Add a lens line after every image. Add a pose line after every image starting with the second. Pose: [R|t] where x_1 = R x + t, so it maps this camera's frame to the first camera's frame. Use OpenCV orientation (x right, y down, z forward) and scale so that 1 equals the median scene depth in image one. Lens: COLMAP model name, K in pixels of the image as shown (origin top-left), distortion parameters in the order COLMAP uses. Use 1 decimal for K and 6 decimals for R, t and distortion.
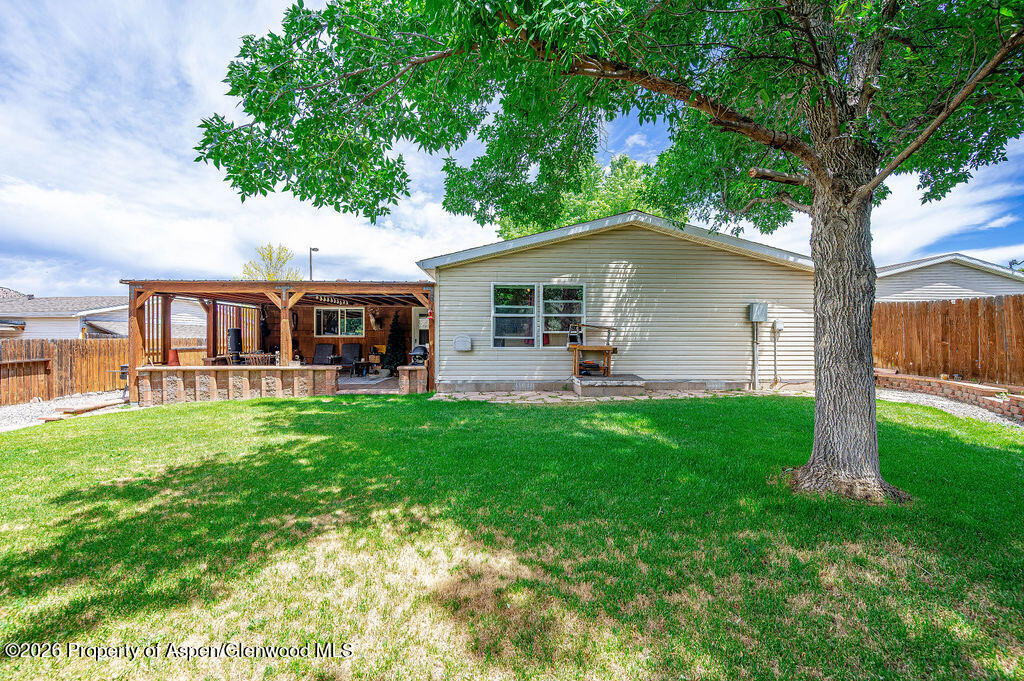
lens RADIAL K [[411.6, 0, 513.5], [0, 411.6, 336.3], [0, 0, 1]] dist [0.001270, -0.000048]
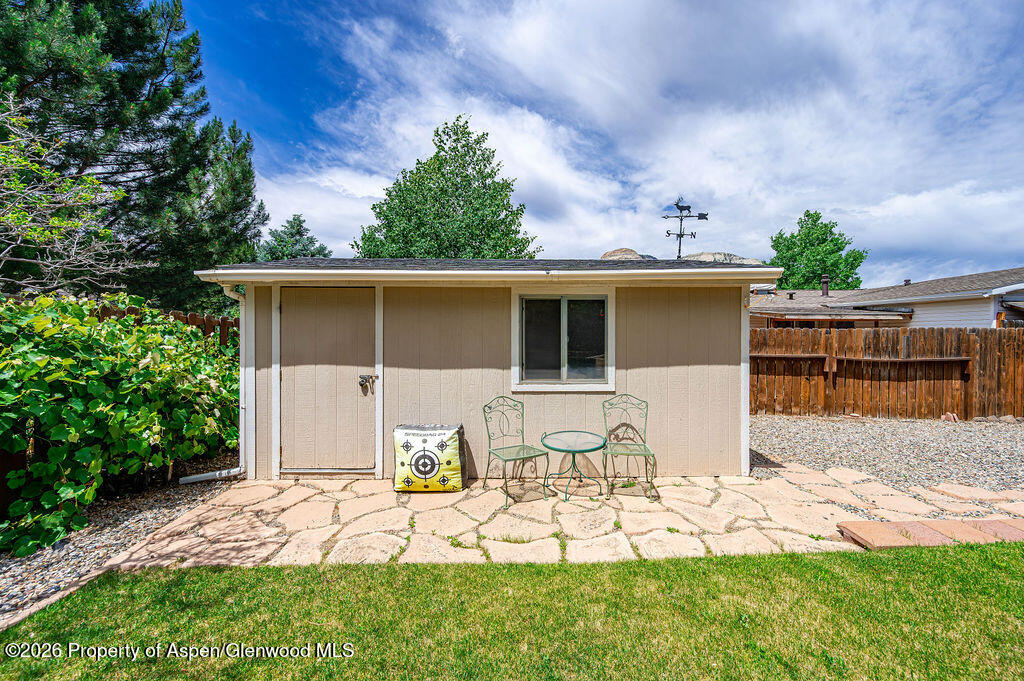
lens RADIAL K [[411.6, 0, 513.0], [0, 411.6, 335.5], [0, 0, 1]] dist [0.001270, -0.000048]
pose [[-0.030289, 0.012605, -0.999462, -0.441407], [-0.002712, 0.999916, 0.012692, 0.012277], [0.999537, 0.003095, -0.030252, 0.288407]]
